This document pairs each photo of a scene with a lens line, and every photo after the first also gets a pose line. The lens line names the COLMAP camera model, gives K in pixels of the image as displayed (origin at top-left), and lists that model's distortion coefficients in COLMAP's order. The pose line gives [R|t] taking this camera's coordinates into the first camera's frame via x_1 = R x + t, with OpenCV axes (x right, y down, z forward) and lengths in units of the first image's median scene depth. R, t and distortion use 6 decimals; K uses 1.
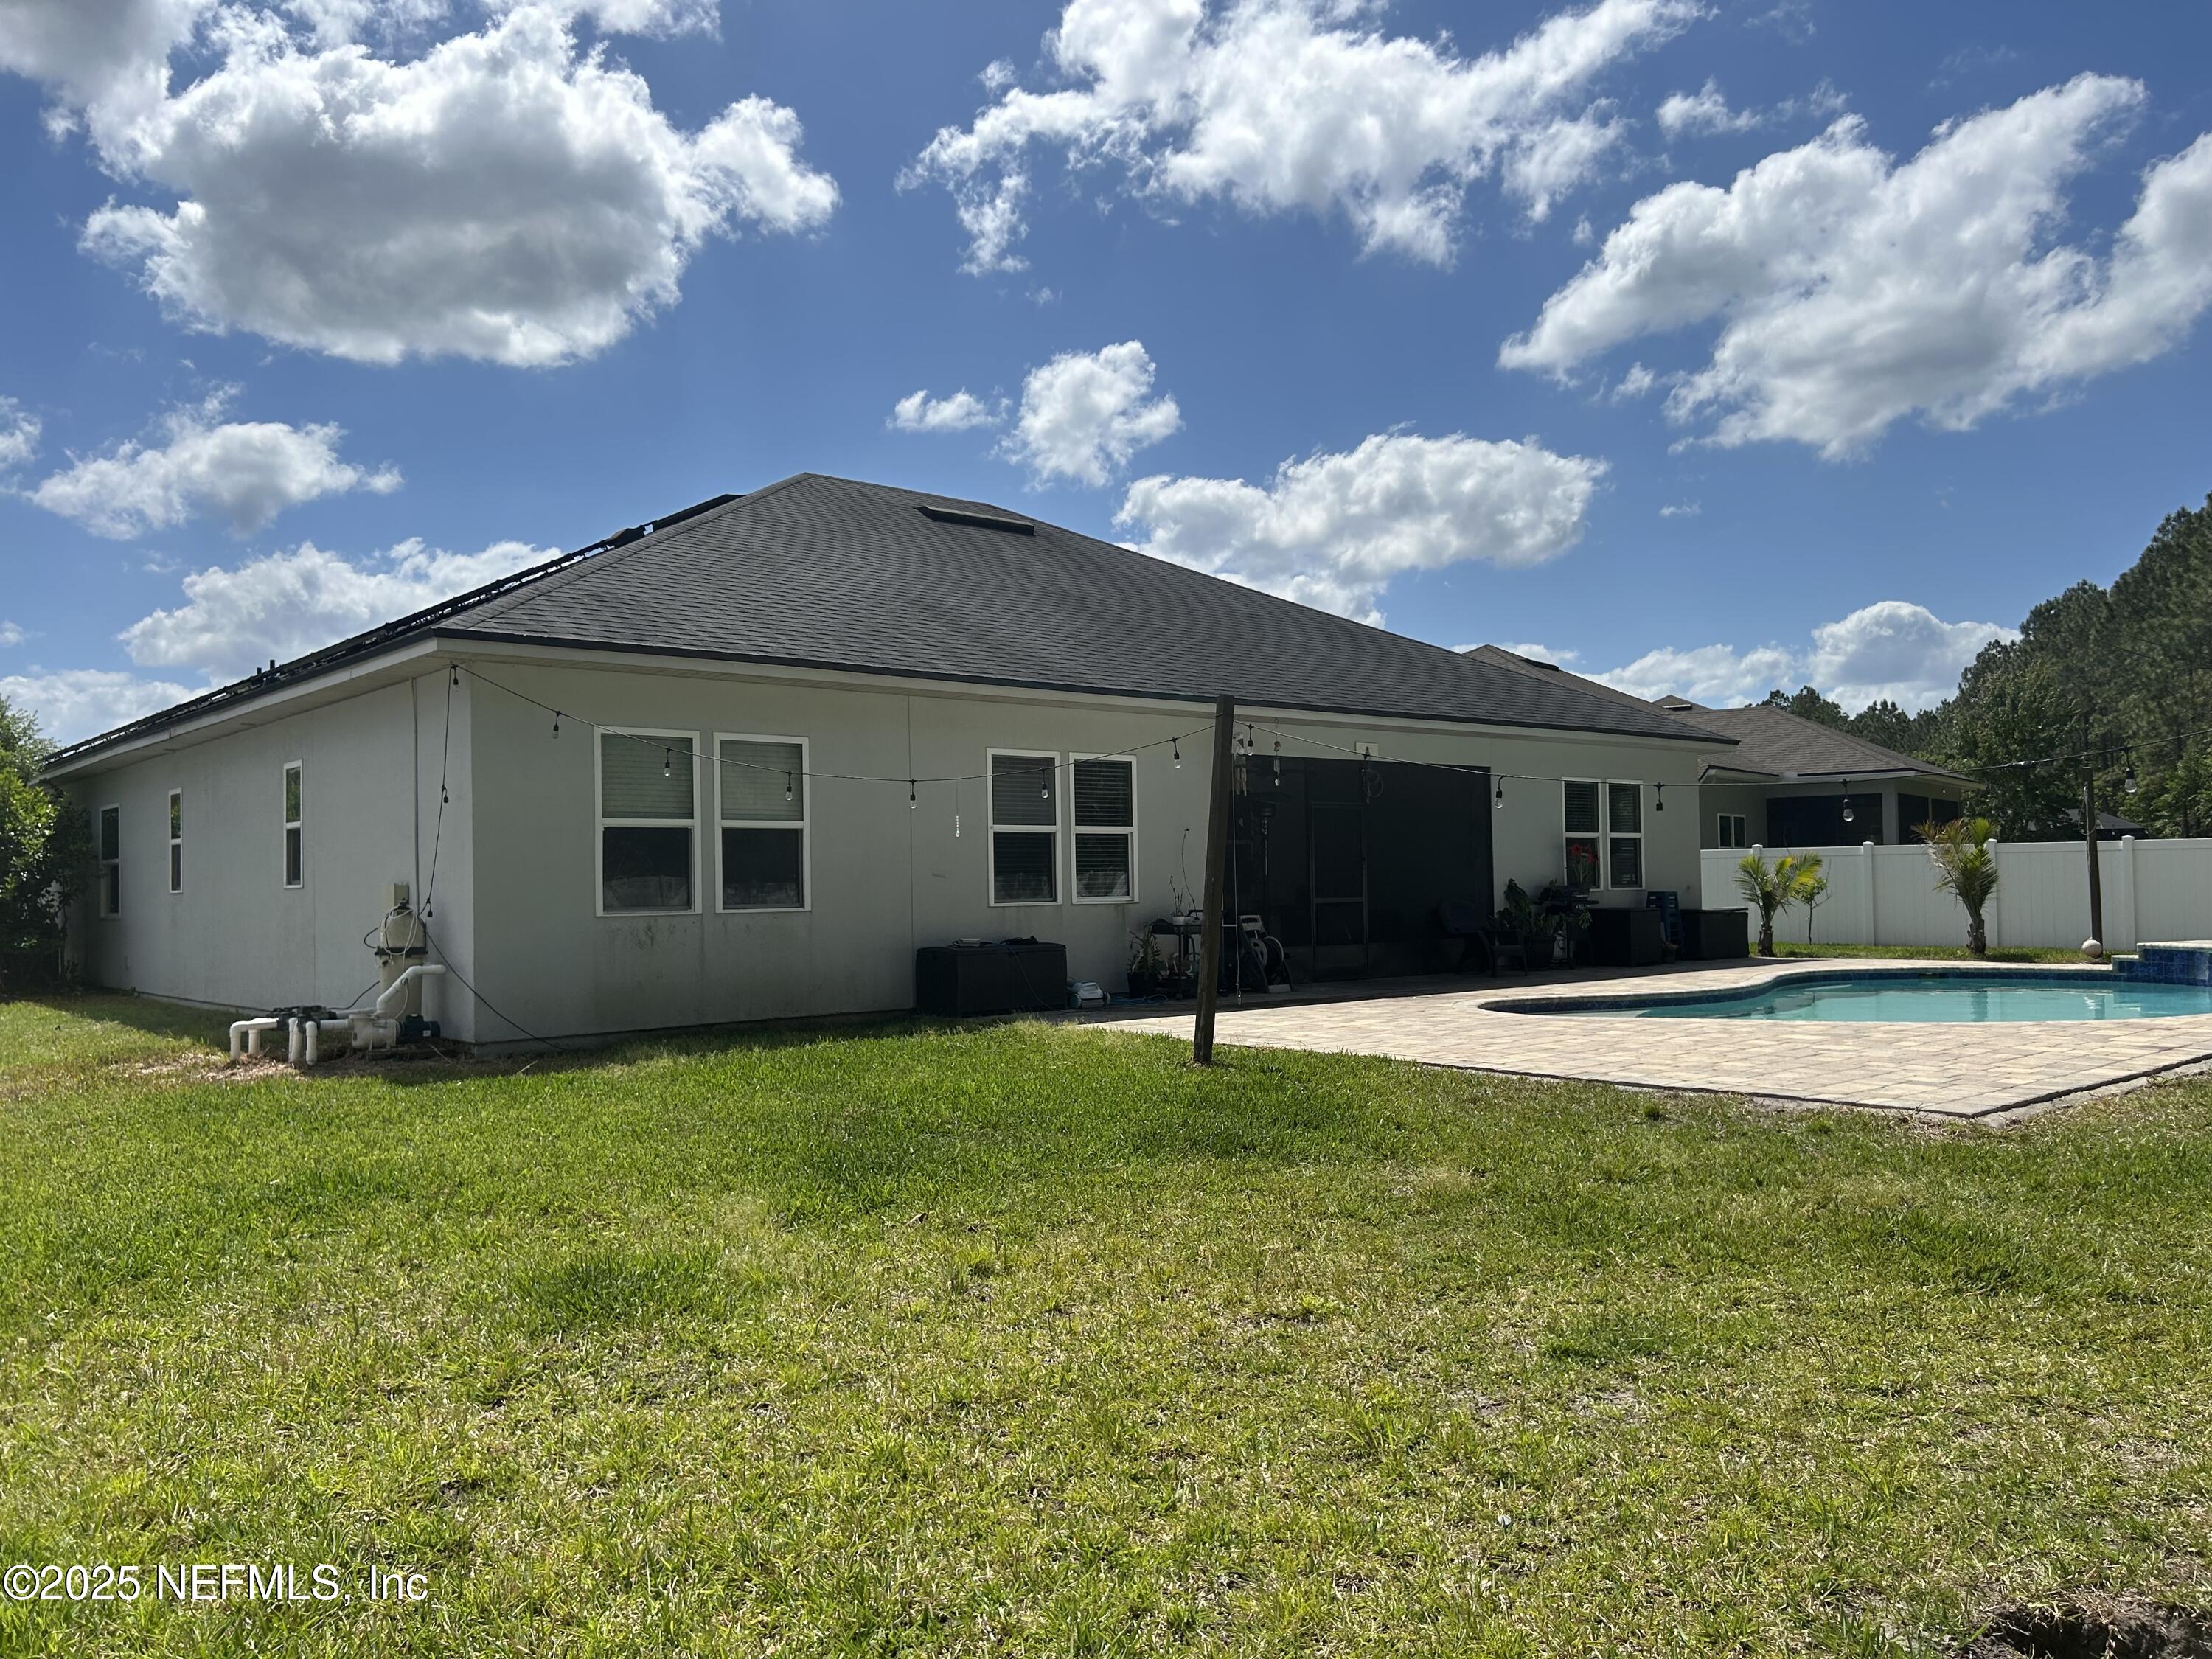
lens RADIAL K [[1662.2, 0, 1113.0], [0, 1662.2, 838.0], [0, 0, 1]] dist [0.051119, -0.061232]
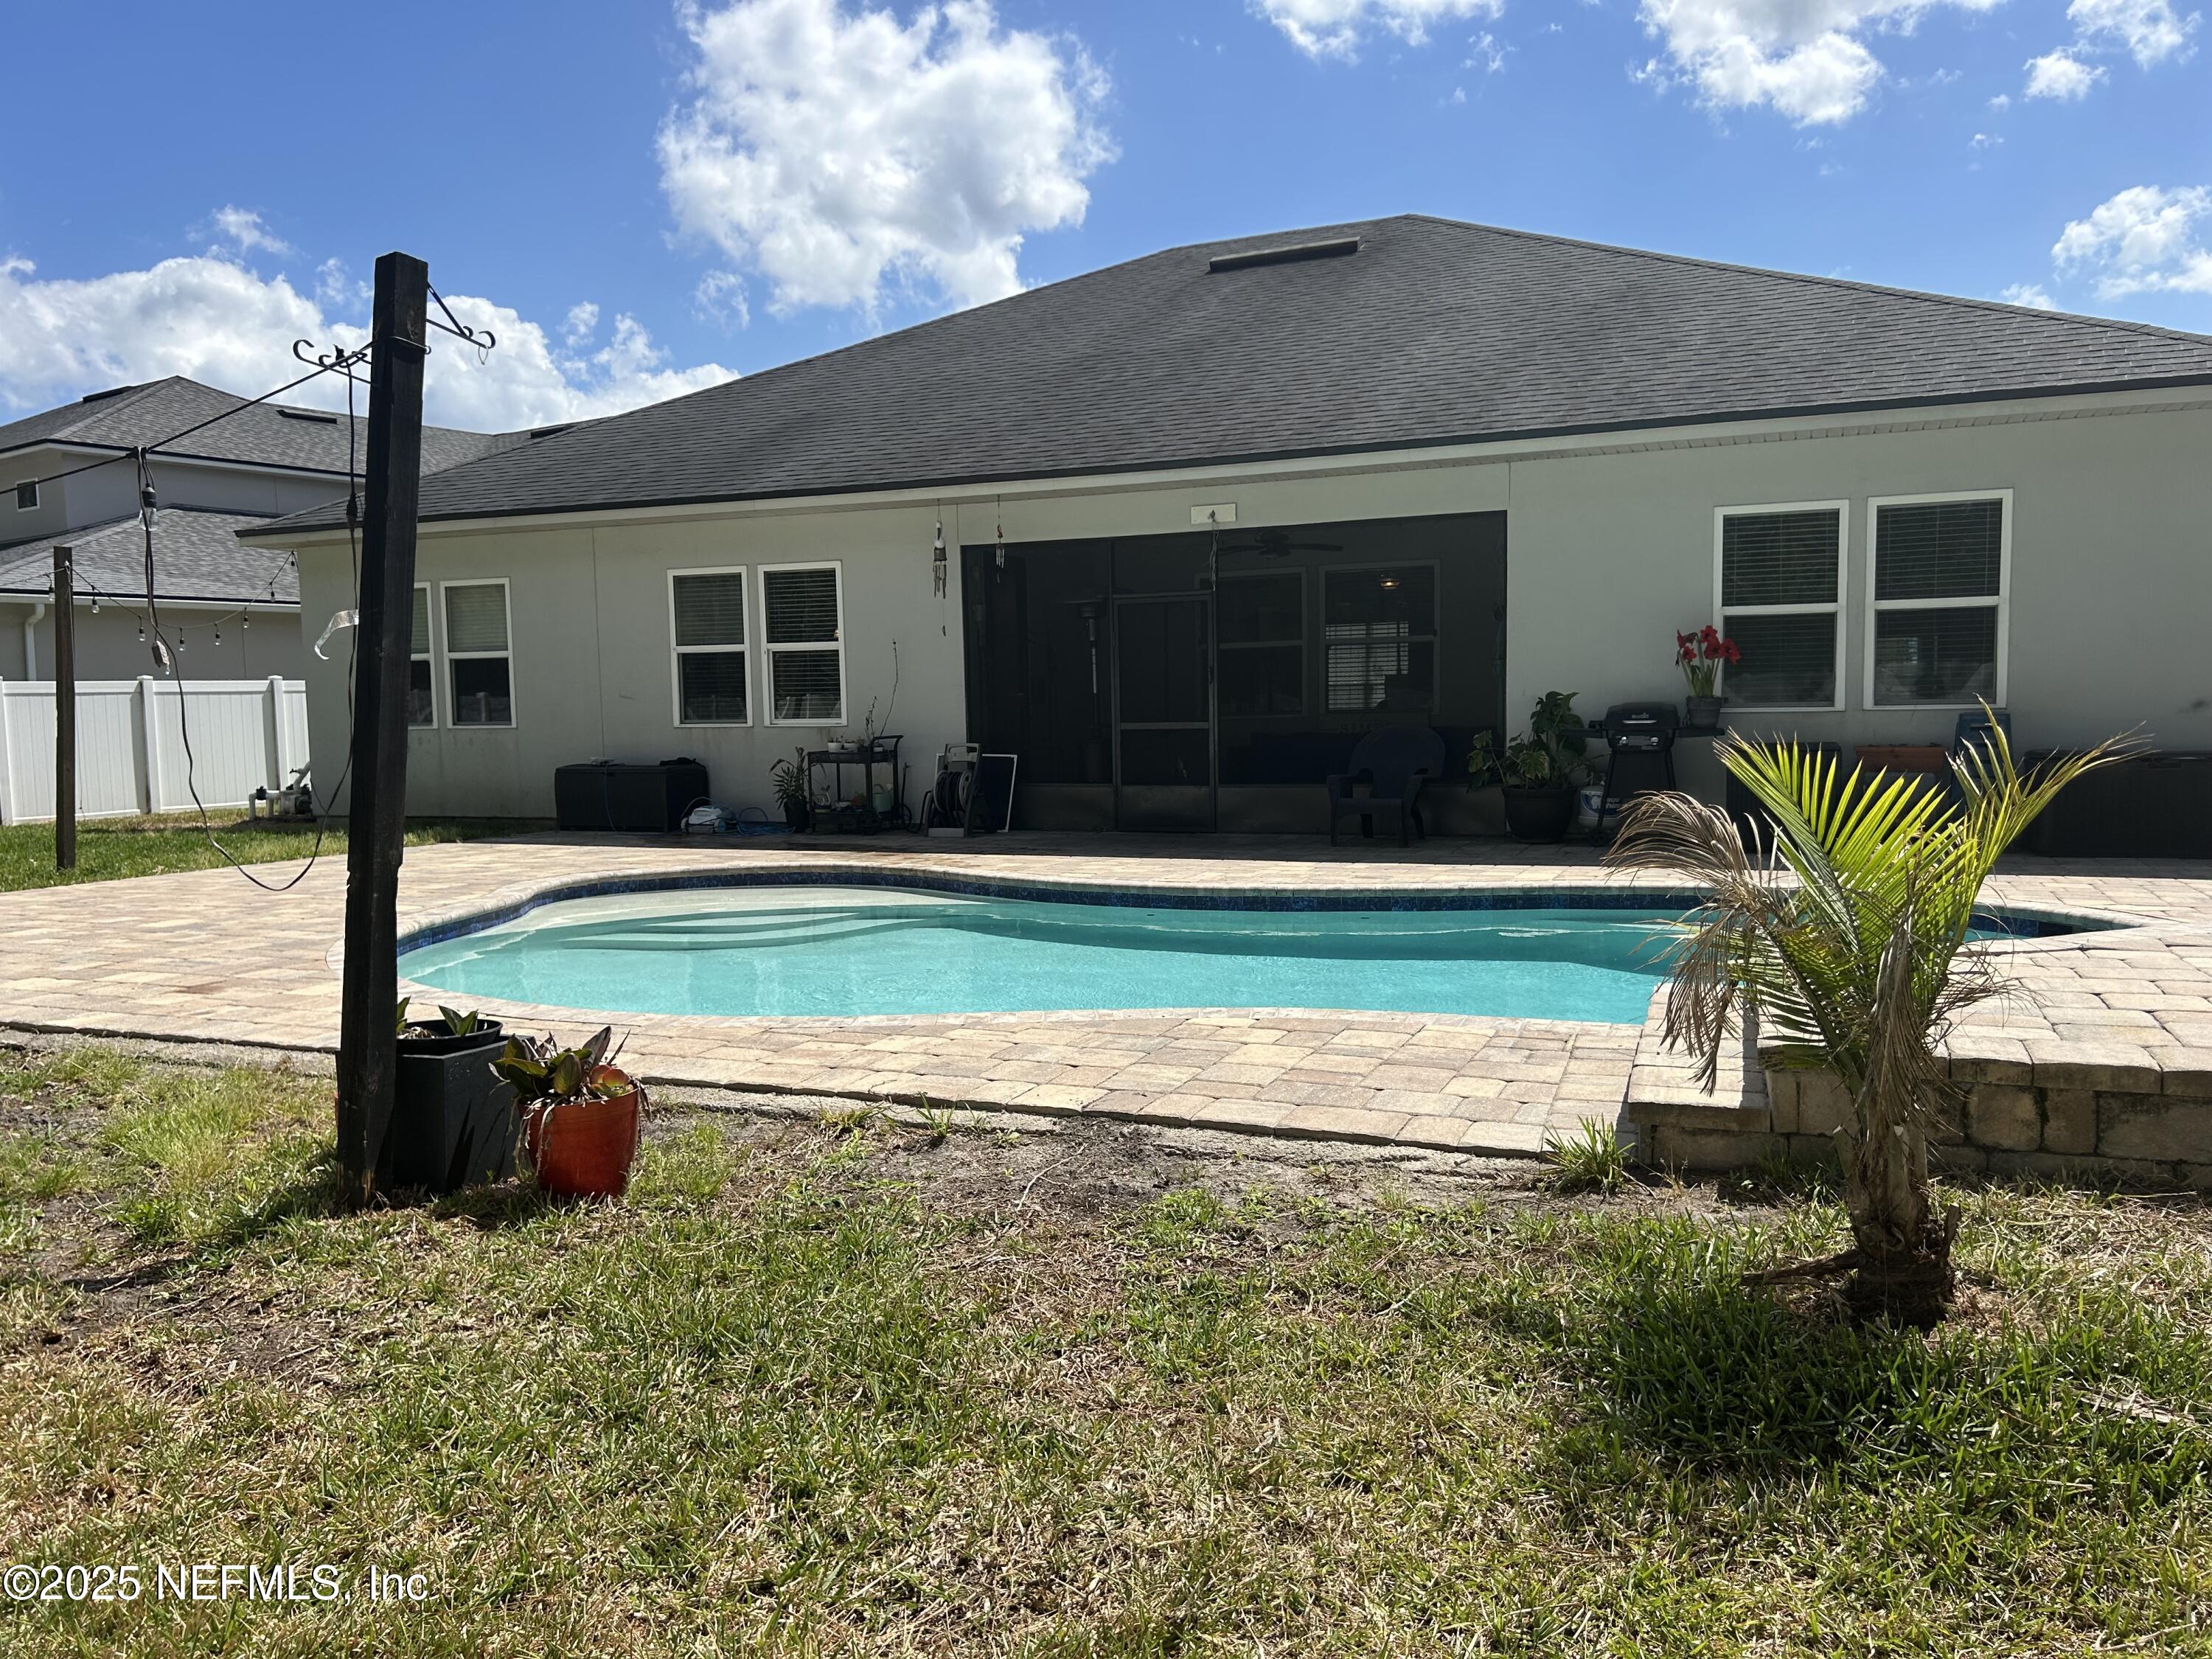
lens RADIAL K [[1662.2, 0, 1113.0], [0, 1662.2, 838.0], [0, 0, 1]] dist [0.051119, -0.061232]
pose [[0.452846, 0.080715, -0.887928, 0.717763], [0.035274, 0.993492, 0.108301, 0.005443], [0.890891, -0.080364, 0.447052, 0.582681]]
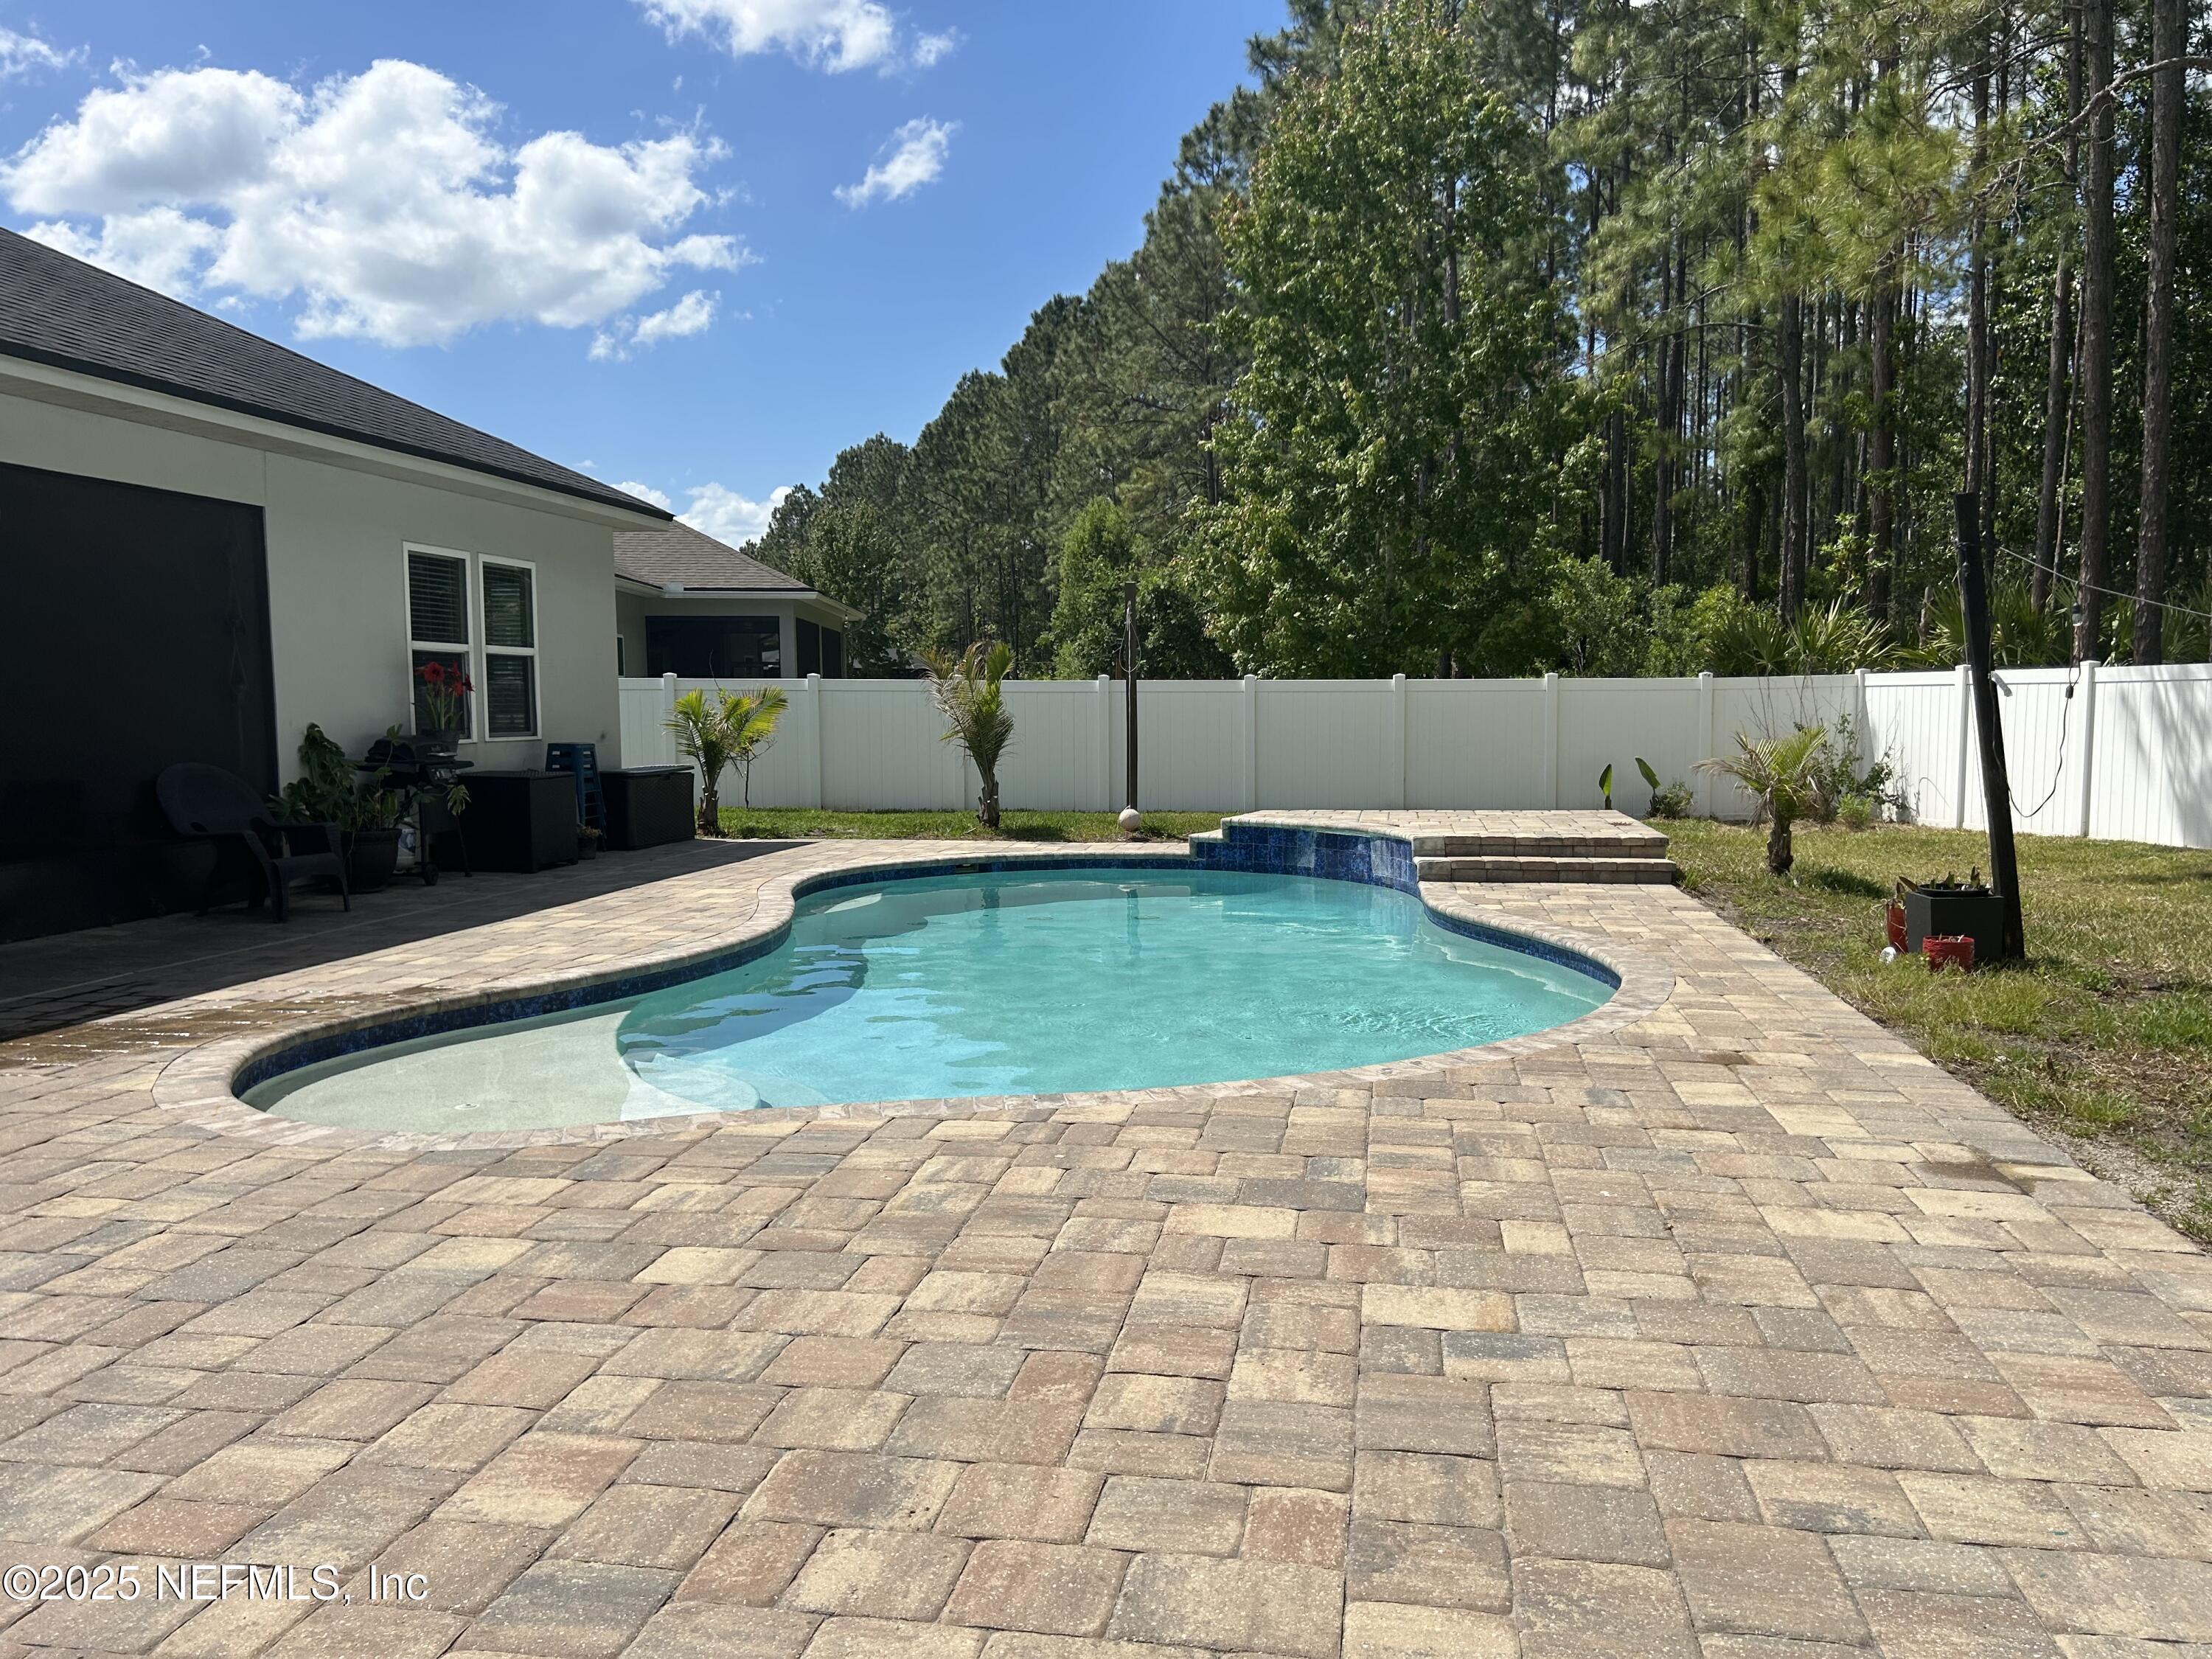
lens RADIAL K [[1662.2, 0, 1113.0], [0, 1662.2, 838.0], [0, 0, 1]] dist [0.051119, -0.061232]
pose [[0.773580, -0.036436, 0.632650, 0.095357], [-0.027391, 0.995490, 0.090825, 0.005294], [-0.633107, -0.087589, 0.769093, 0.416341]]
